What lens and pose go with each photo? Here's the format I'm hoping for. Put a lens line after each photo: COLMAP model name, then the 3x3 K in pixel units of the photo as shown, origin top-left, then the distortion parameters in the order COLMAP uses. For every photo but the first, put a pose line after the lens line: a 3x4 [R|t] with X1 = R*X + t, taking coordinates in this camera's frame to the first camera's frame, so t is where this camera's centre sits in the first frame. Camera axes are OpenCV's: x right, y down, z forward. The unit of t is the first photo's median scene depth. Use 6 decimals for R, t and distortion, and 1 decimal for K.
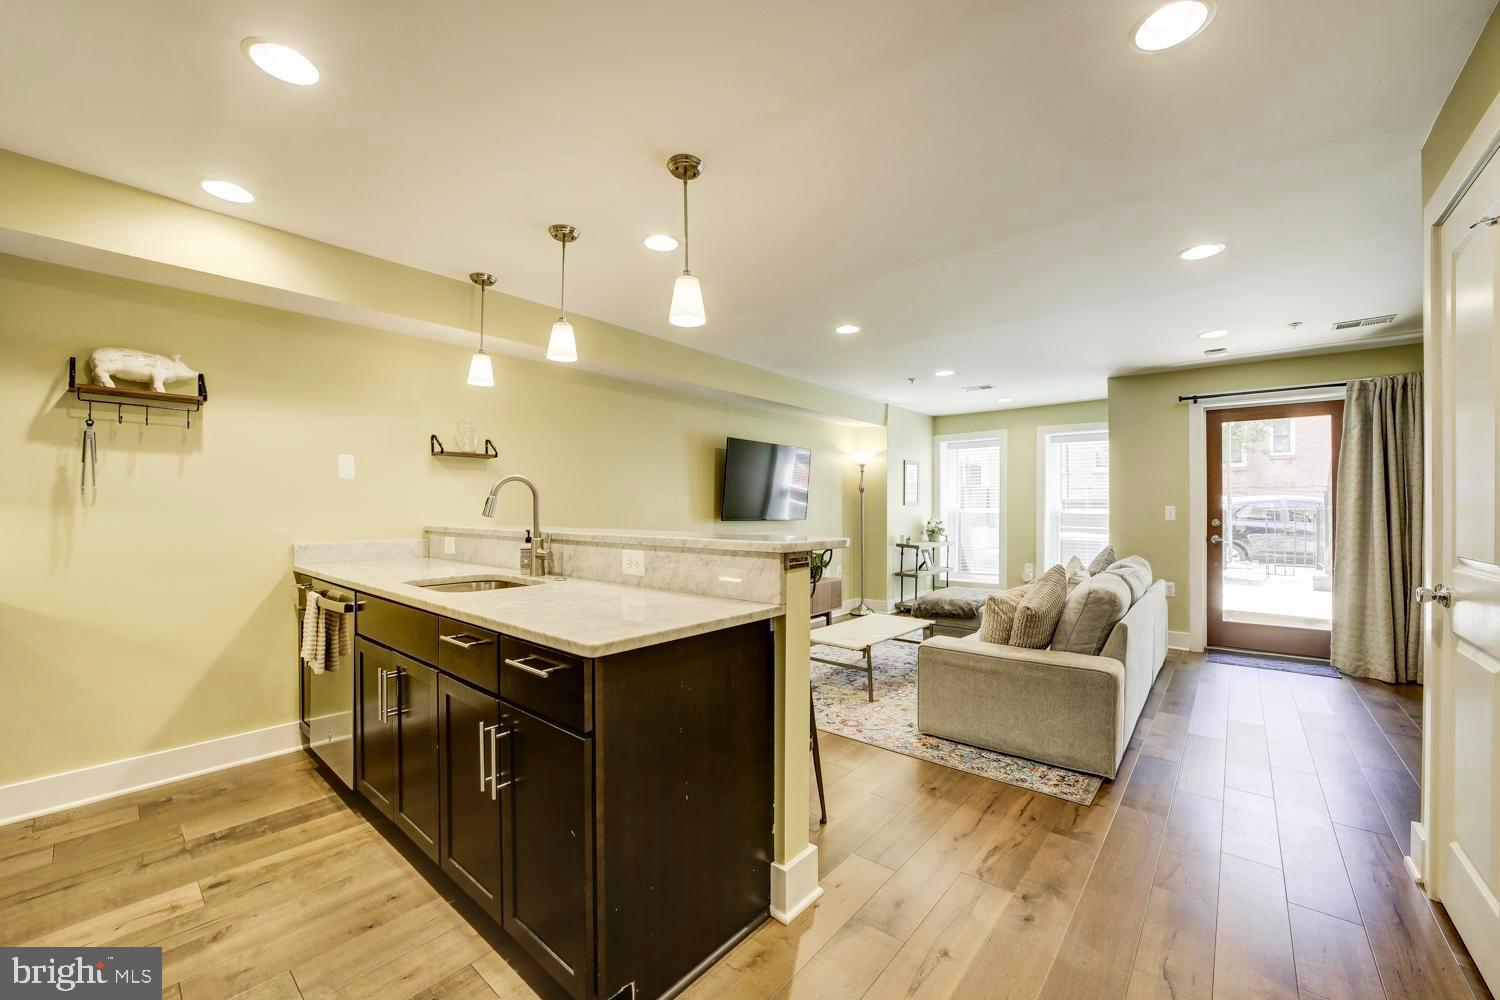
lens RADIAL K [[600.8, 0, 760.0], [0, 600.8, 508.1], [0, 0, 1]] dist [-0.040496, 0.010407]
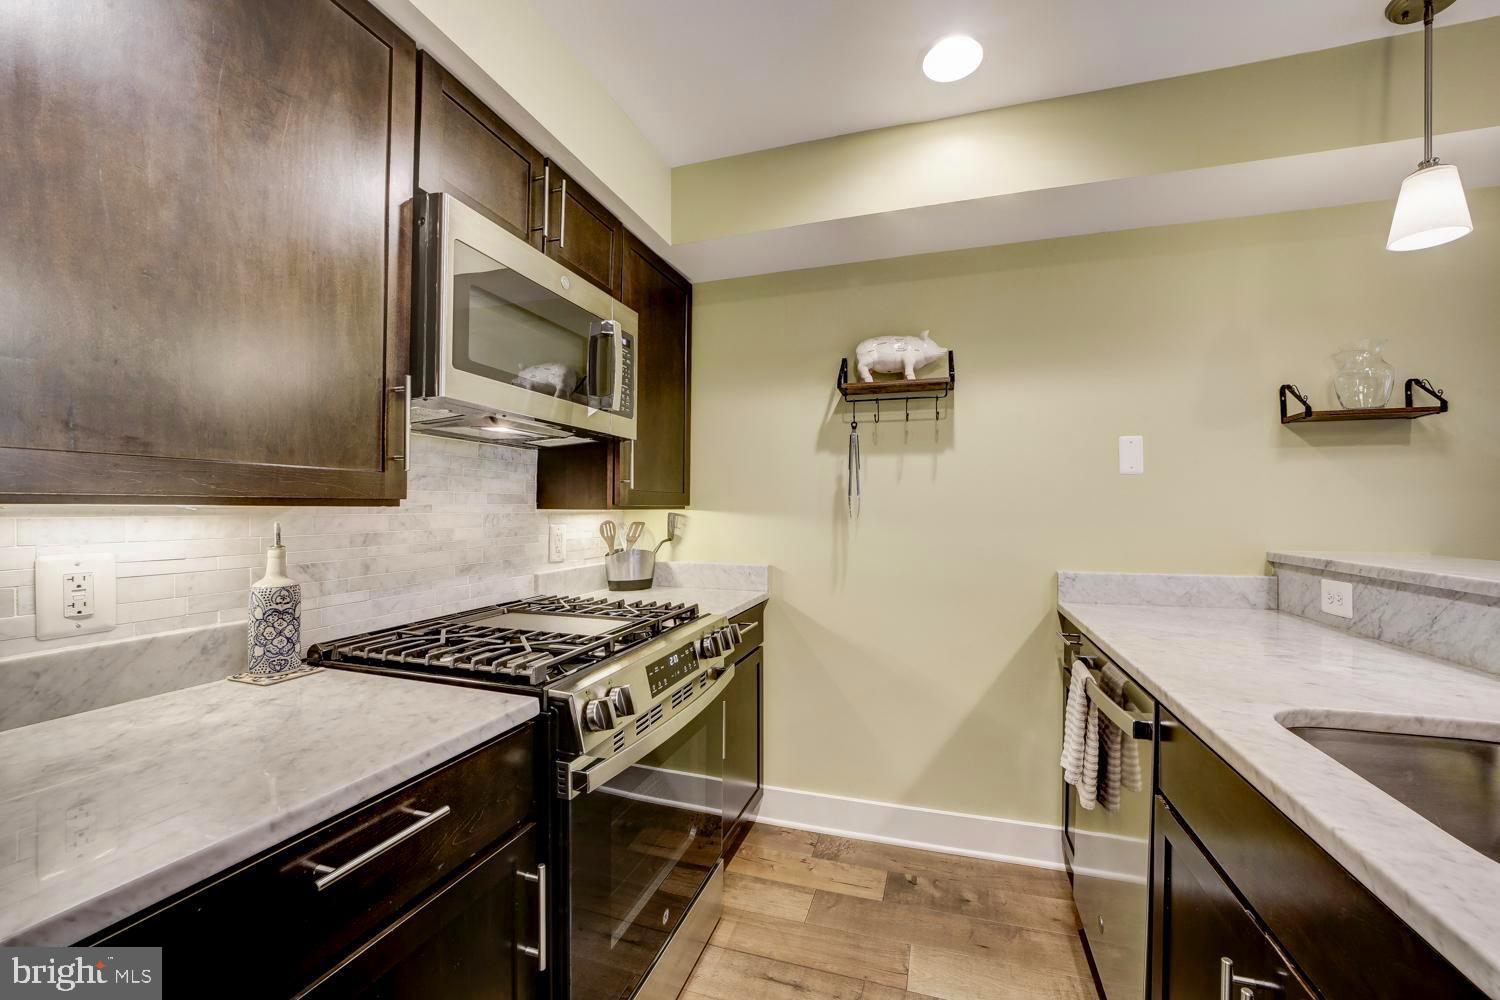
lens RADIAL K [[600.8, 0, 760.0], [0, 600.8, 508.1], [0, 0, 1]] dist [-0.040496, 0.010407]
pose [[0.399045, -0.004527, -0.916920, -0.337278], [0.004725, 0.999985, -0.002880, -0.015430], [0.916919, -0.003183, 0.399060, 0.462952]]
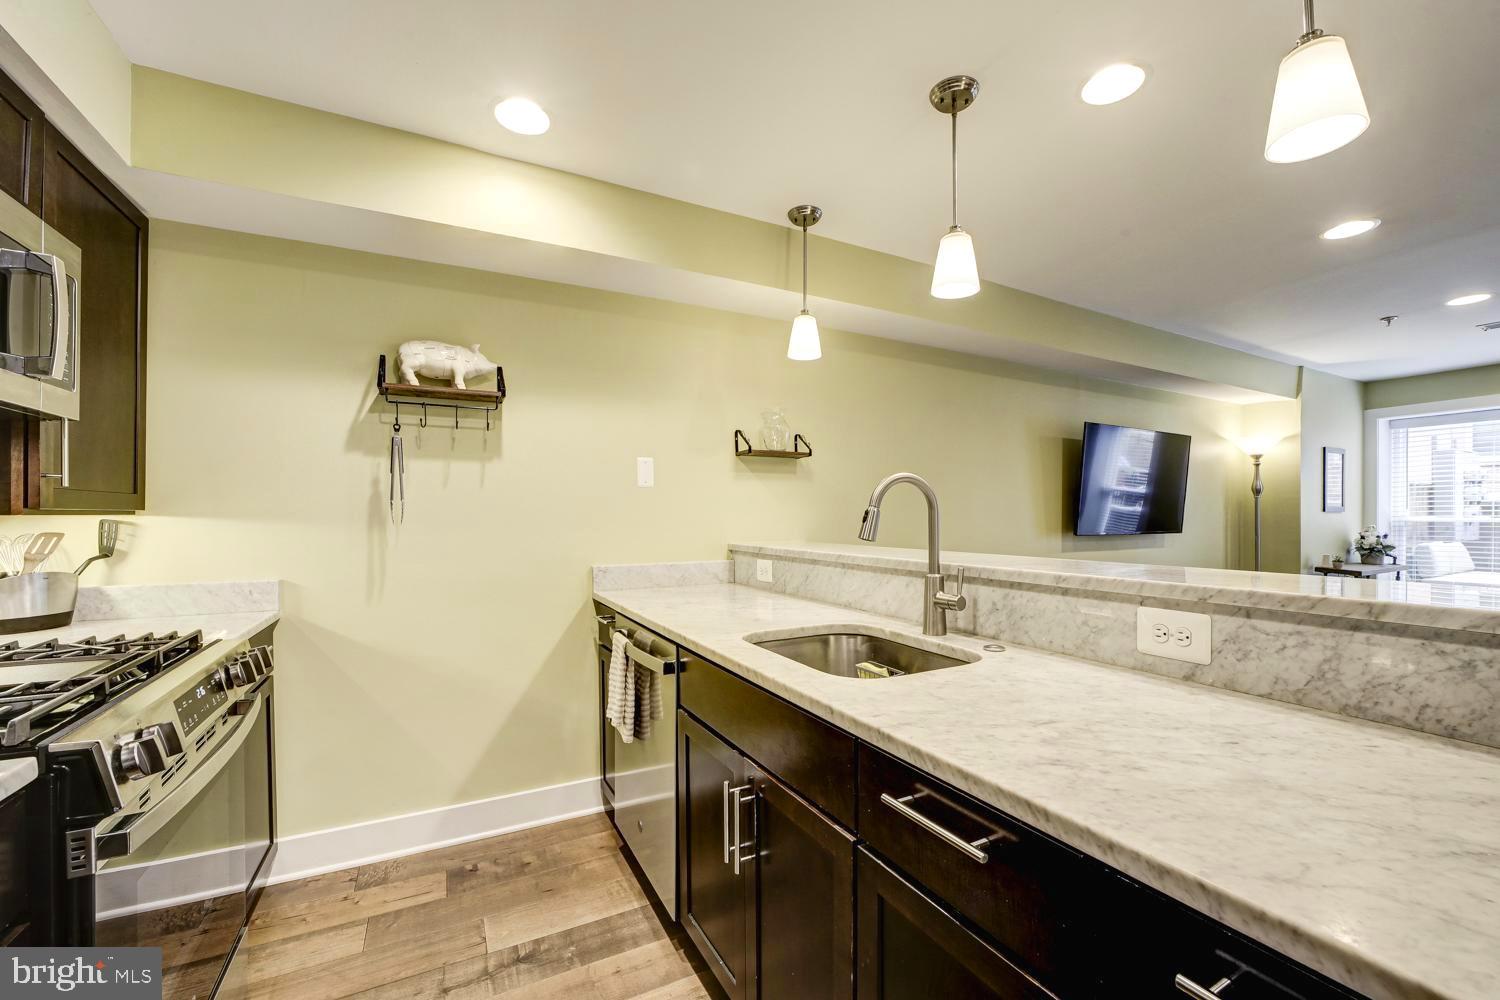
lens RADIAL K [[604.8, 0, 771.6], [0, 604.8, 521.8], [0, 0, 1]] dist [-0.033677, 0.000170]
pose [[0.937853, -0.001360, -0.347030, -0.300209], [0.005994, 0.999907, 0.012280, -0.012650], [0.346981, -0.013597, 0.937773, 0.333235]]
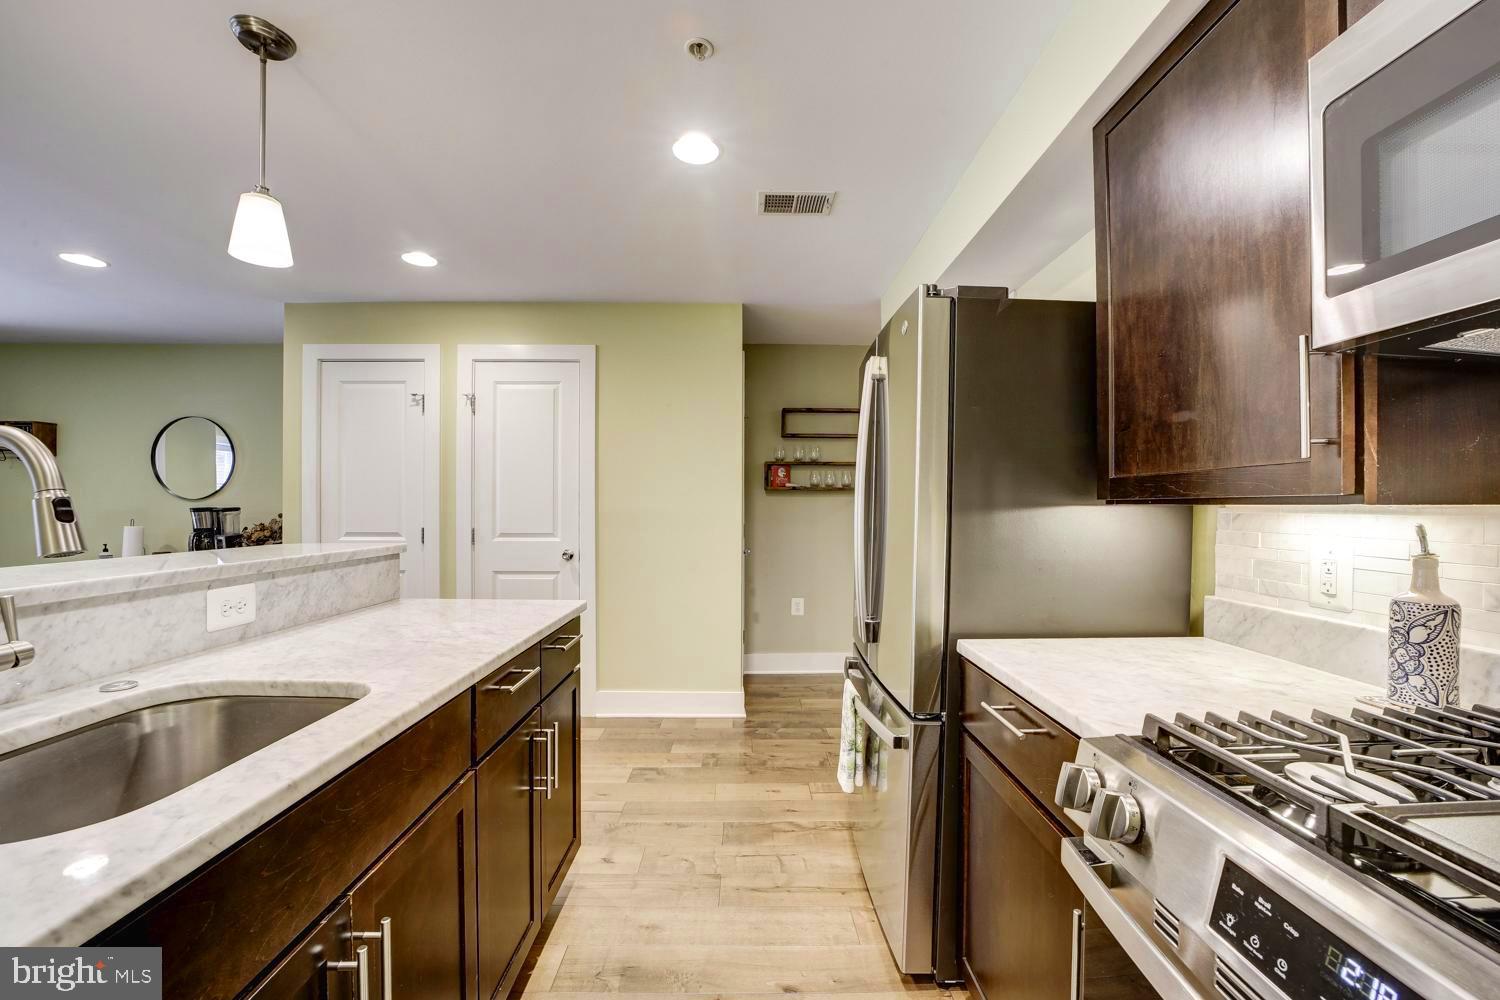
lens RADIAL K [[600.8, 0, 760.0], [0, 600.8, 508.1], [0, 0, 1]] dist [-0.040496, 0.010407]
pose [[-0.676512, -0.008135, 0.736387, -0.865875], [-0.008308, 0.999960, 0.003414, -0.015584], [-0.736385, -0.003808, -0.676552, 0.843871]]
